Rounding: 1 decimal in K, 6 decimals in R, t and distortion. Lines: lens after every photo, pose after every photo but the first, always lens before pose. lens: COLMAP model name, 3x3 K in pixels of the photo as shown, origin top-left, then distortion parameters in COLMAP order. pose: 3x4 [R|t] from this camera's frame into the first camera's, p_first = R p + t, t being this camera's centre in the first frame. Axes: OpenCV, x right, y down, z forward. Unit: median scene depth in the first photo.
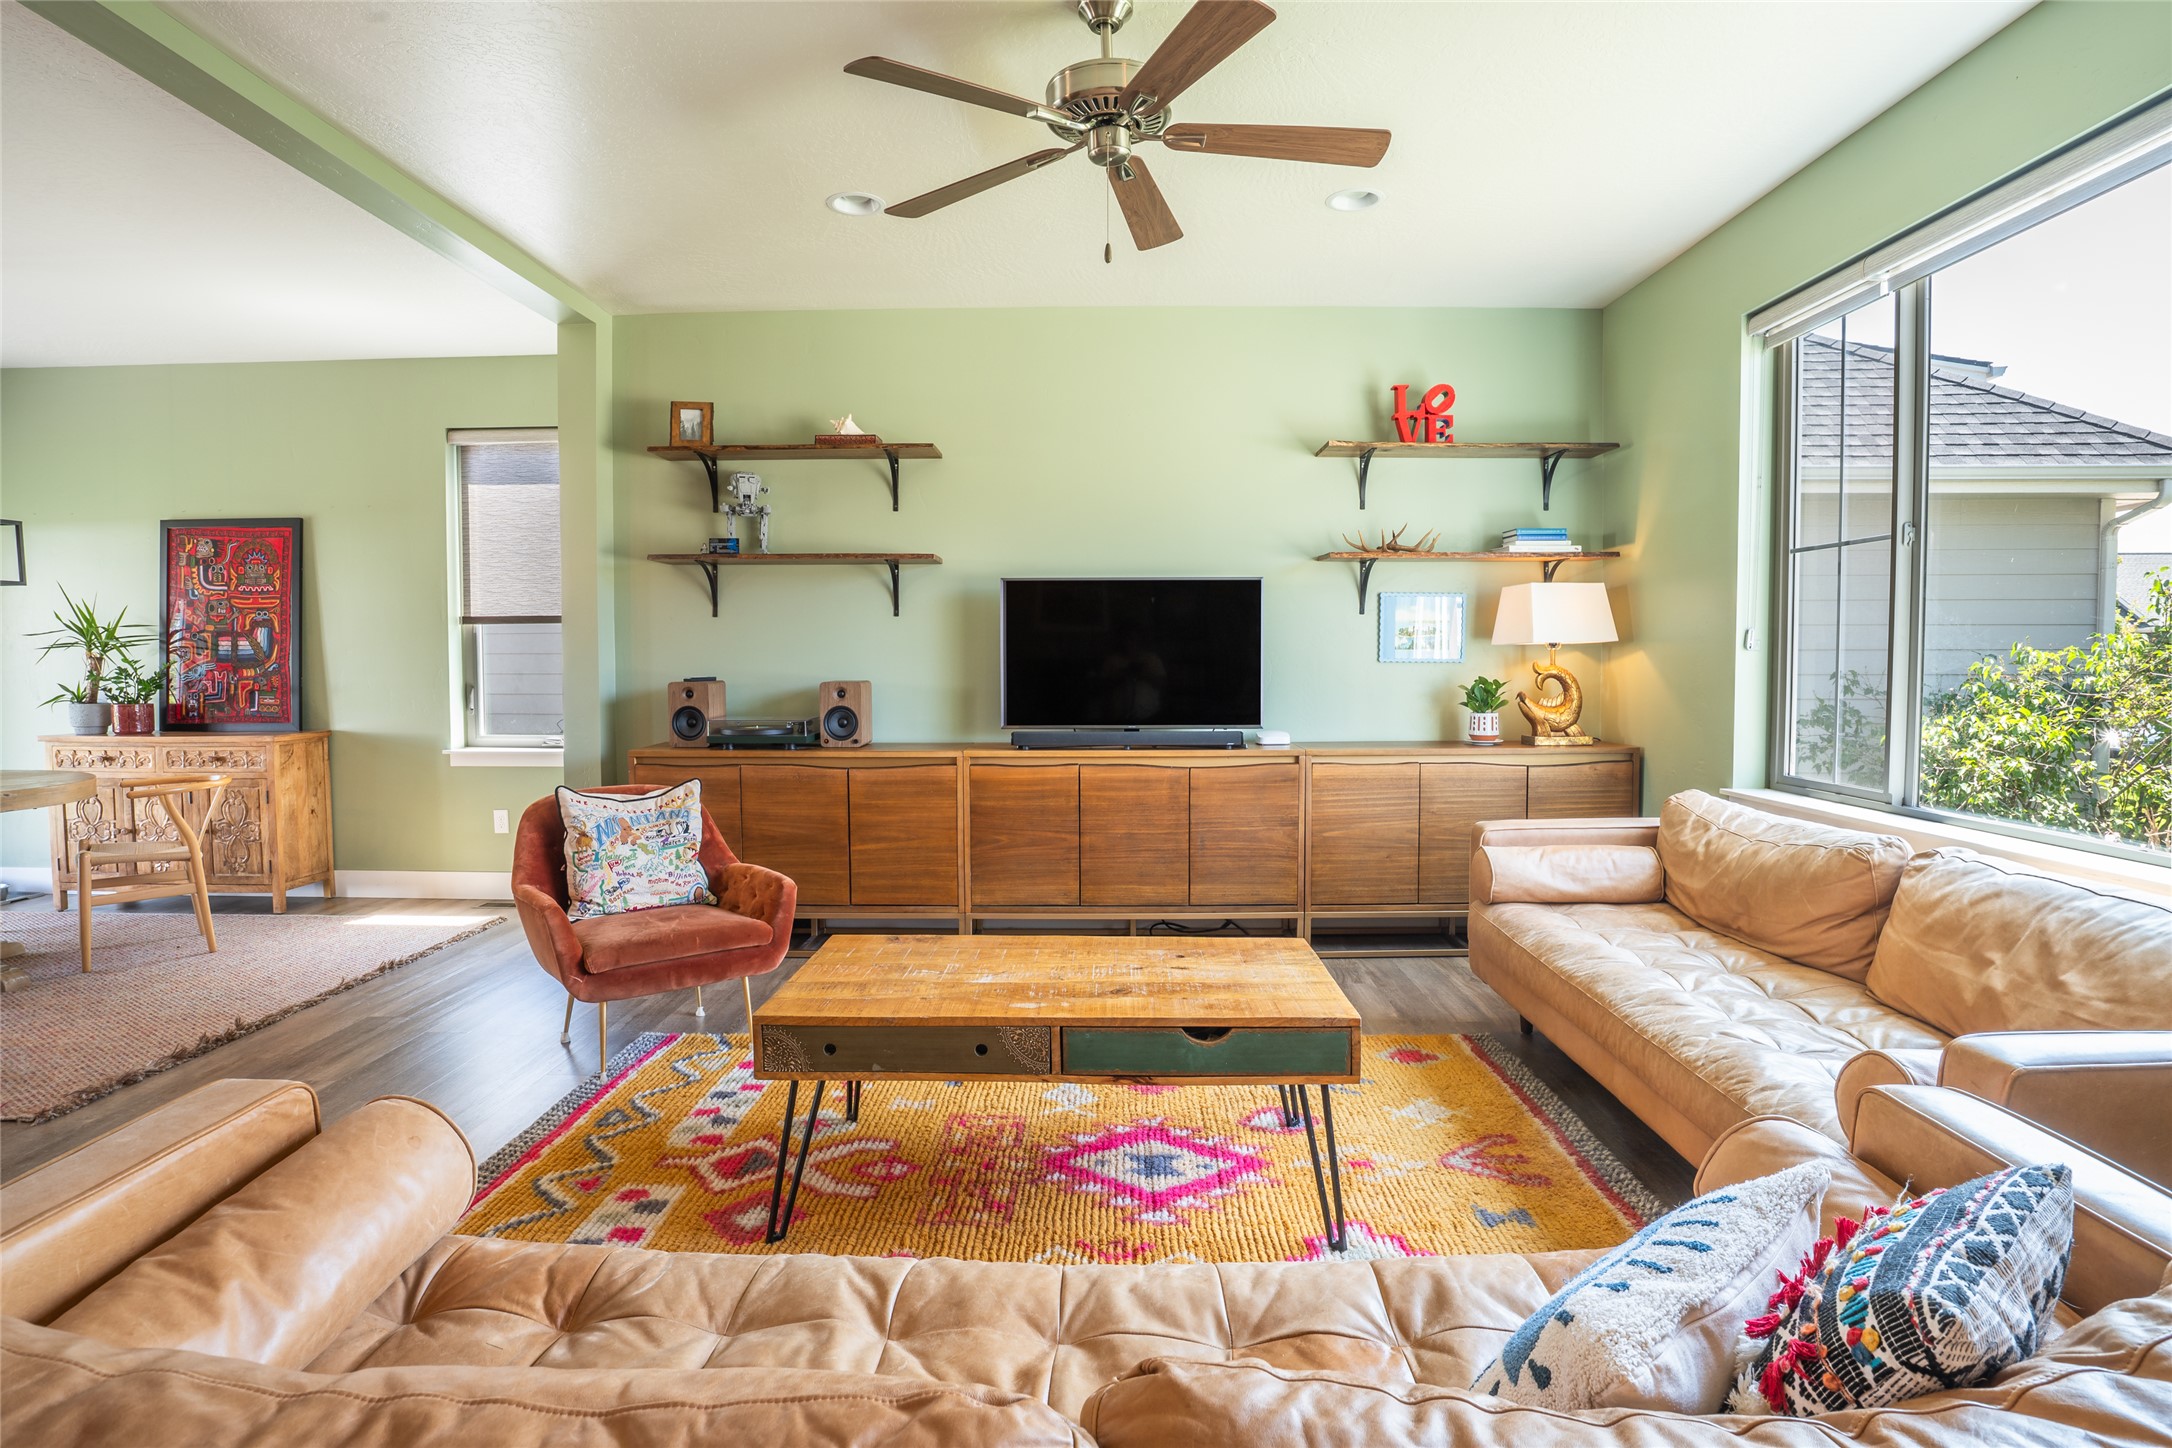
lens RADIAL K [[1107.5, 0, 1088.8], [0, 1107.5, 718.3], [0, 0, 1]] dist [-0.066084, 0.018979]
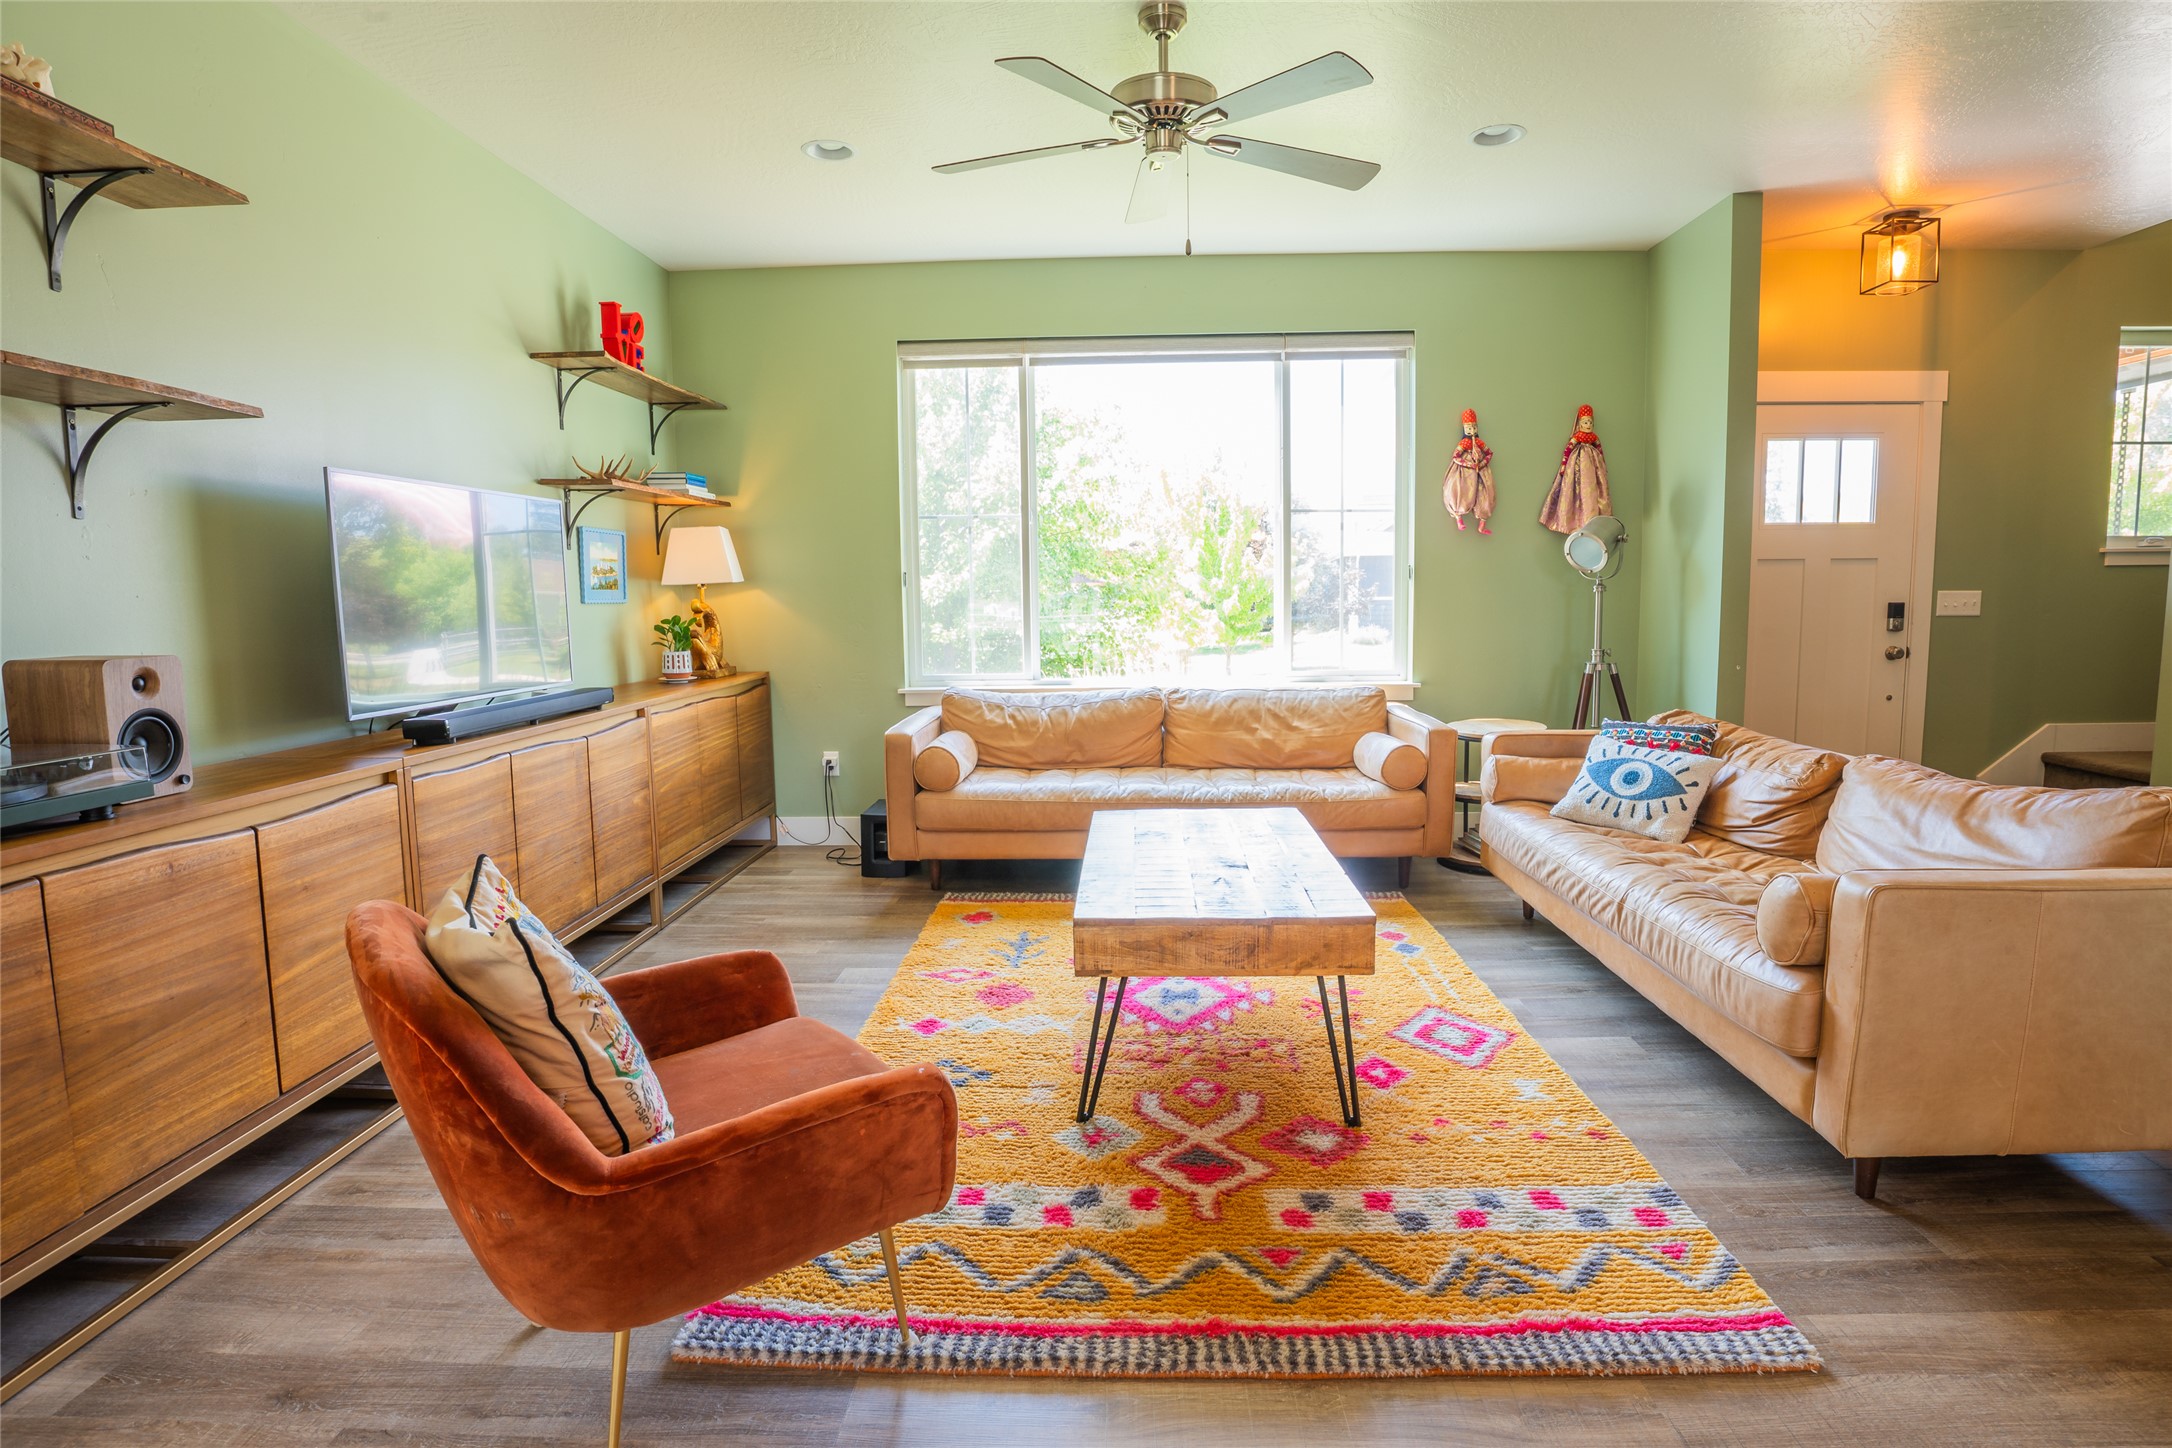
lens RADIAL K [[1107.5, 0, 1100.2], [0, 1107.5, 726.4], [0, 0, 1]] dist [-0.066084, 0.018979]
pose [[0.017797, -0.119872, 0.992630, -0.676404], [0.066666, 0.990720, 0.118446, -0.030728], [-0.997617, 0.064066, 0.025623, 0.608735]]
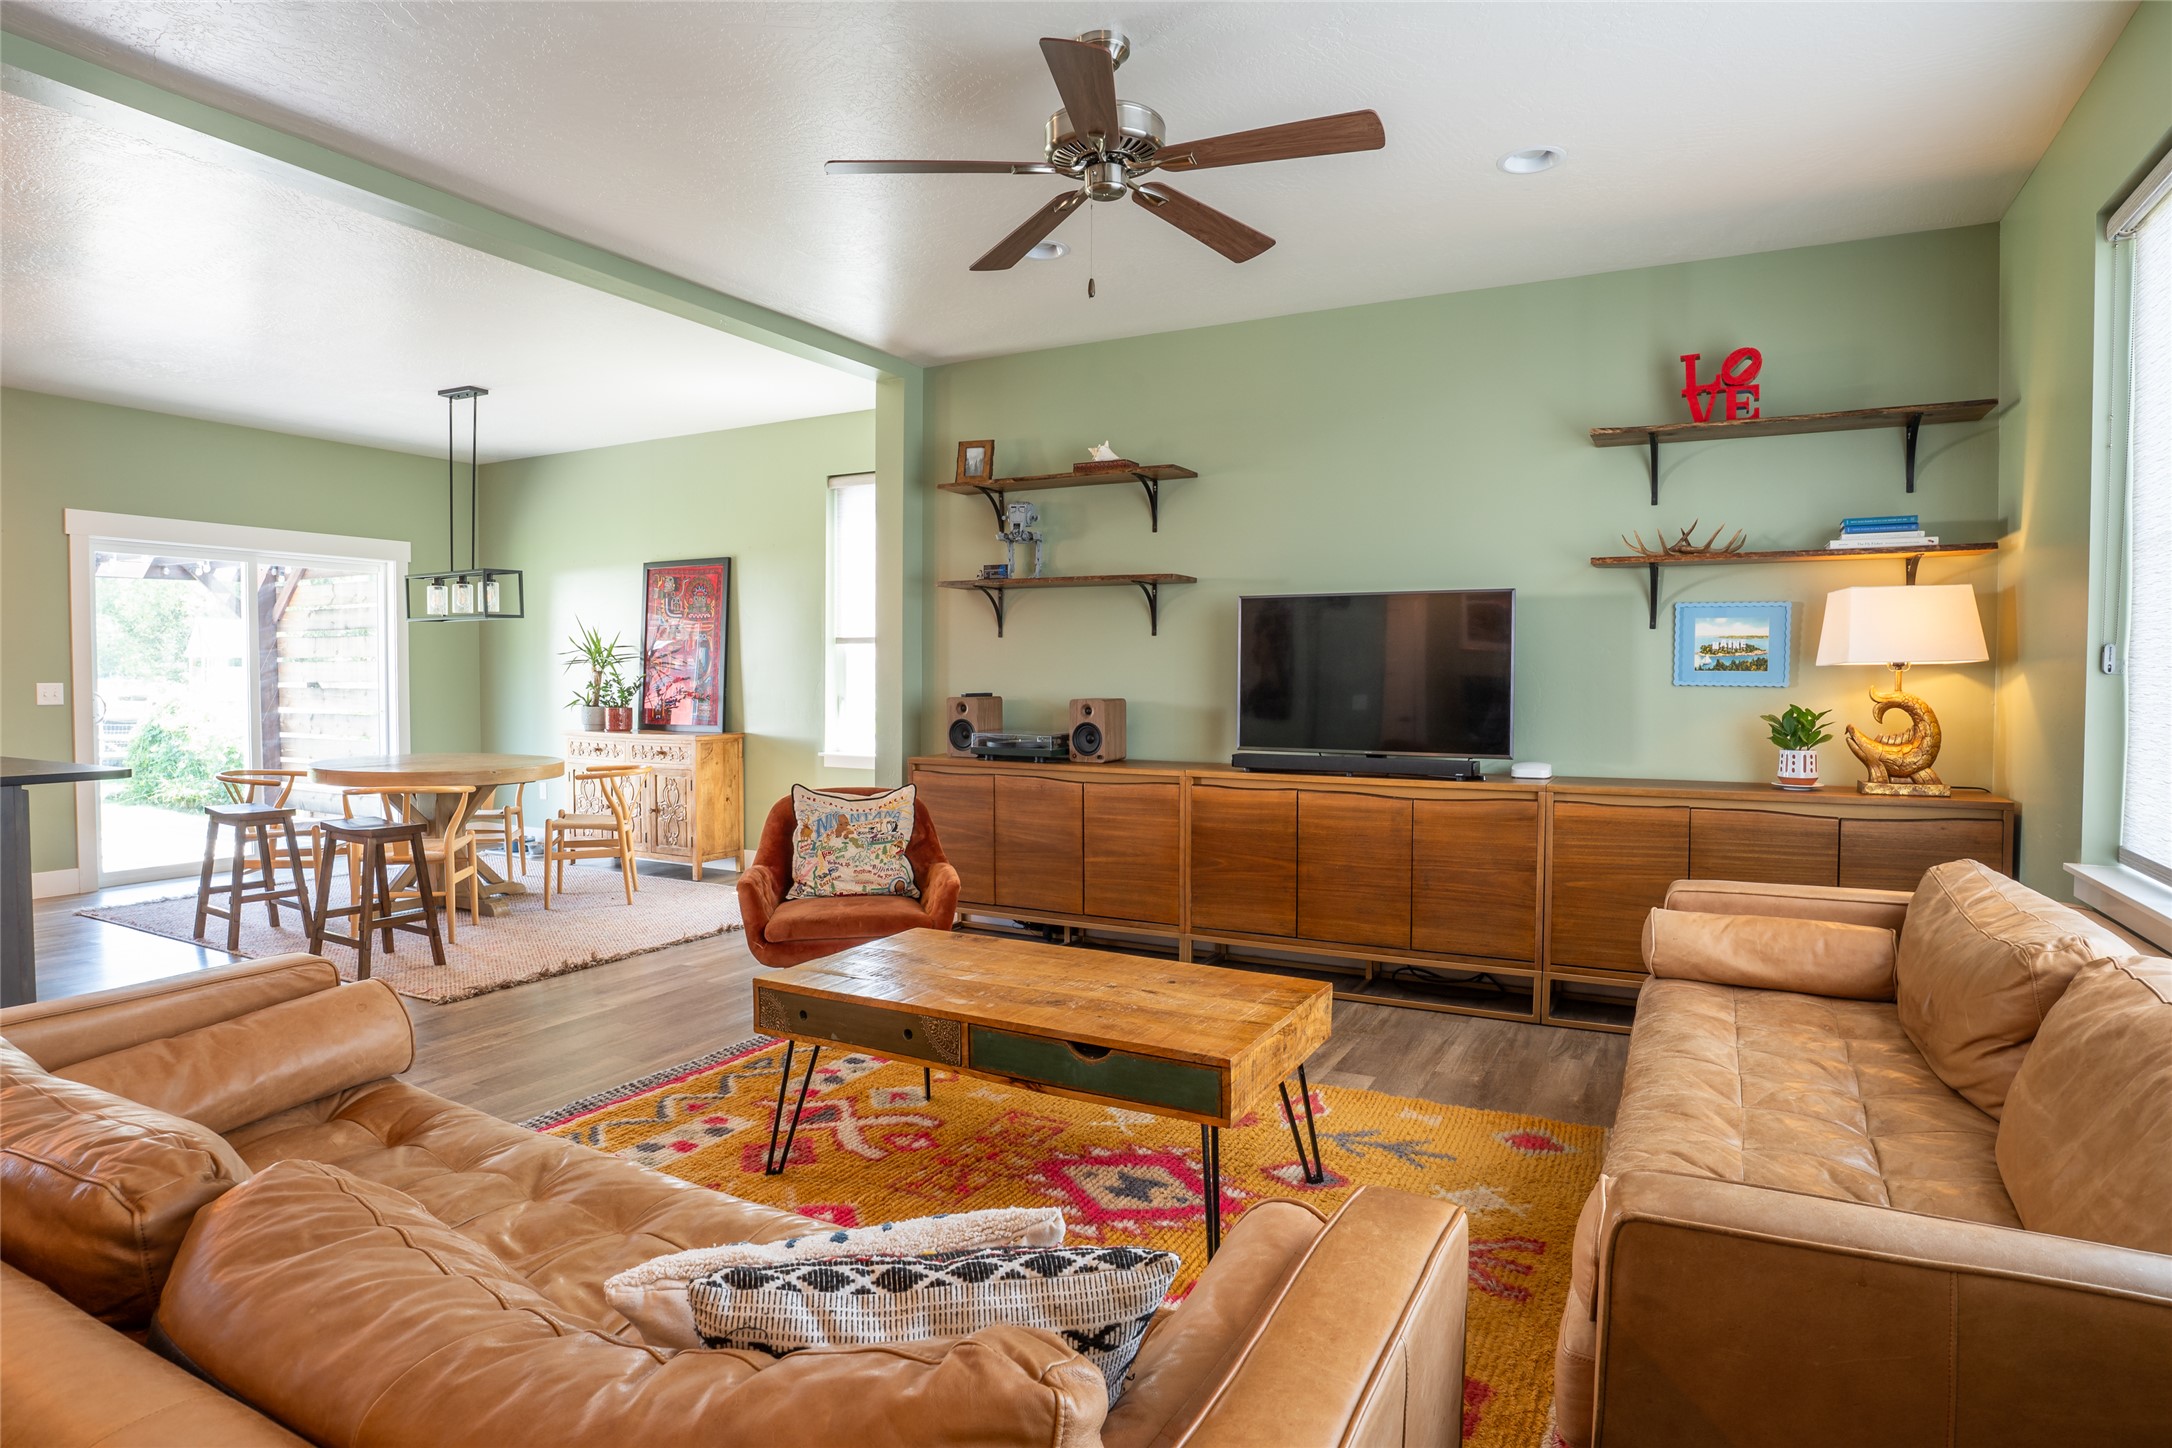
lens RADIAL K [[1177.0, 0, 1091.6], [0, 1177.0, 716.8], [0, 0, 1]] dist [-0.067884, 0.020273]
pose [[0.889271, 0.021325, -0.456883, 0.294168], [-0.029311, 0.999516, -0.010400, -0.005460], [0.456440, 0.022640, 0.889466, 0.015763]]
